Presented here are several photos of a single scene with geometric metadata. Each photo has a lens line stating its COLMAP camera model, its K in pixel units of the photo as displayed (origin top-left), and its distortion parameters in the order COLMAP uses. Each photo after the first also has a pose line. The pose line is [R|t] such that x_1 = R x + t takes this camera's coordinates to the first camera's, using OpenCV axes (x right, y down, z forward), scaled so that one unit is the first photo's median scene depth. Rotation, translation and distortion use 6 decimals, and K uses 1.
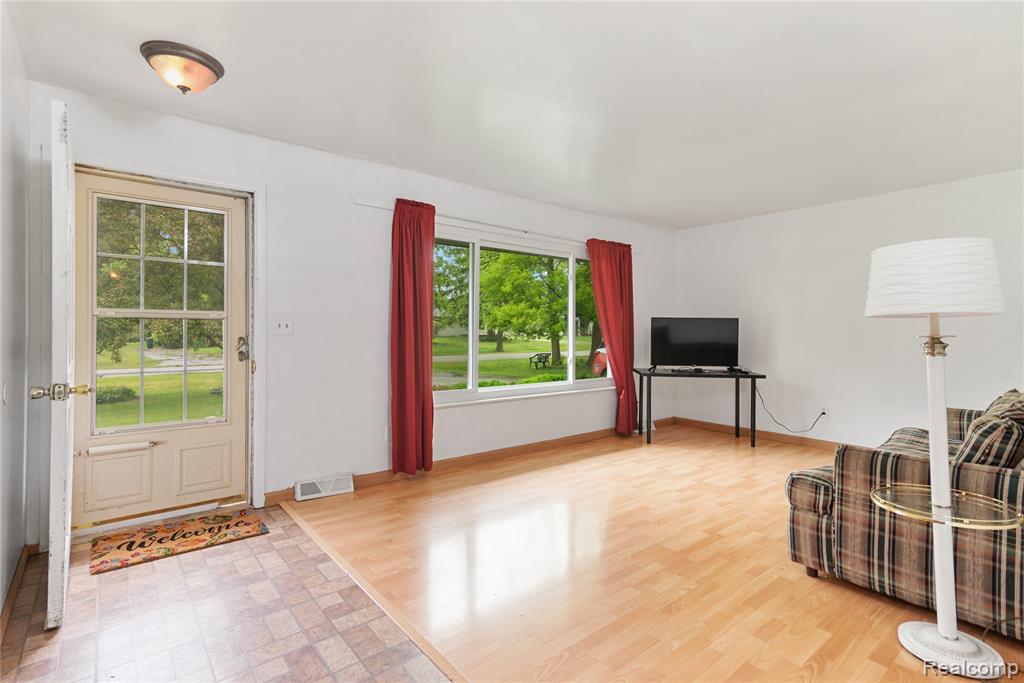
lens RADIAL K [[493.2, 0, 508.7], [0, 493.2, 330.9], [0, 0, 1]] dist [0.015529, -0.000629]
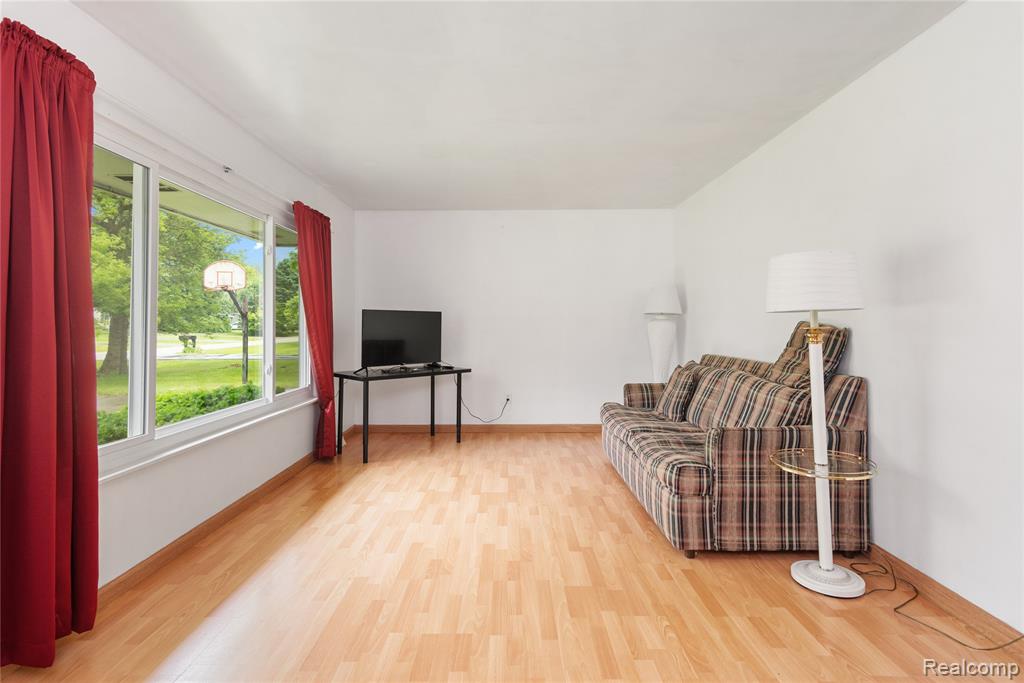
lens RADIAL K [[498.7, 0, 506.3], [0, 498.7, 316.6], [0, 0, 1]] dist [0.013809, -0.000317]
pose [[0.633005, 0.009003, 0.774095, -0.462072], [0.006223, 0.999841, -0.016718, 0.000373], [-0.774122, 0.015400, 0.632848, 0.630841]]
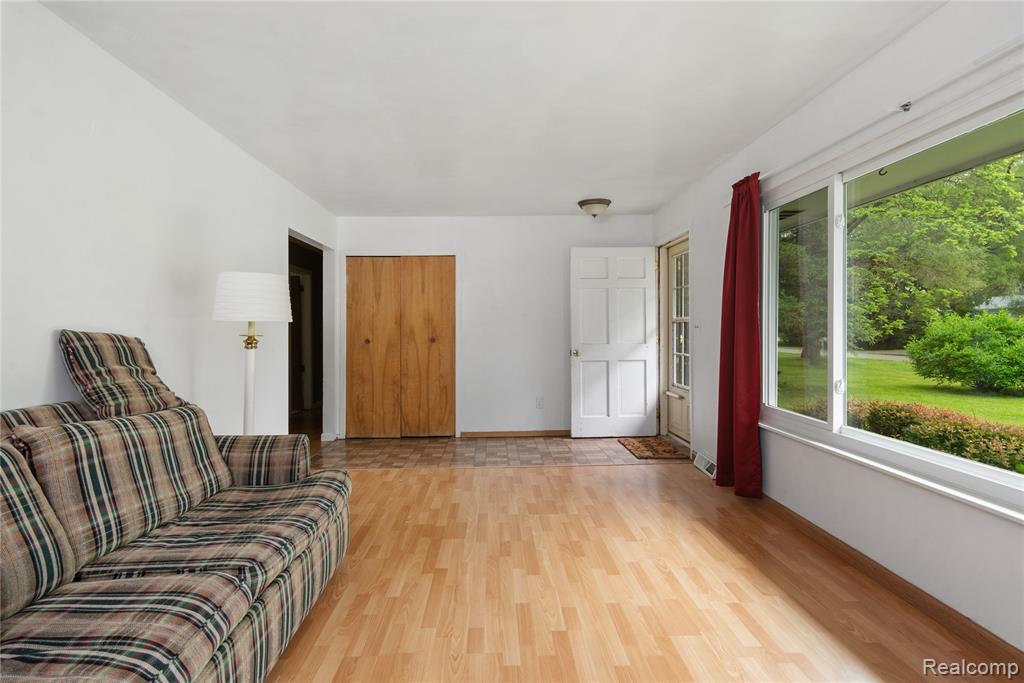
lens RADIAL K [[498.7, 0, 506.3], [0, 498.7, 316.6], [0, 0, 1]] dist [0.013809, -0.000317]
pose [[-0.607789, -0.015260, -0.793952, 1.236217], [0.004928, 0.999724, -0.022987, -0.005627], [0.794083, -0.017883, -0.607546, 1.962544]]
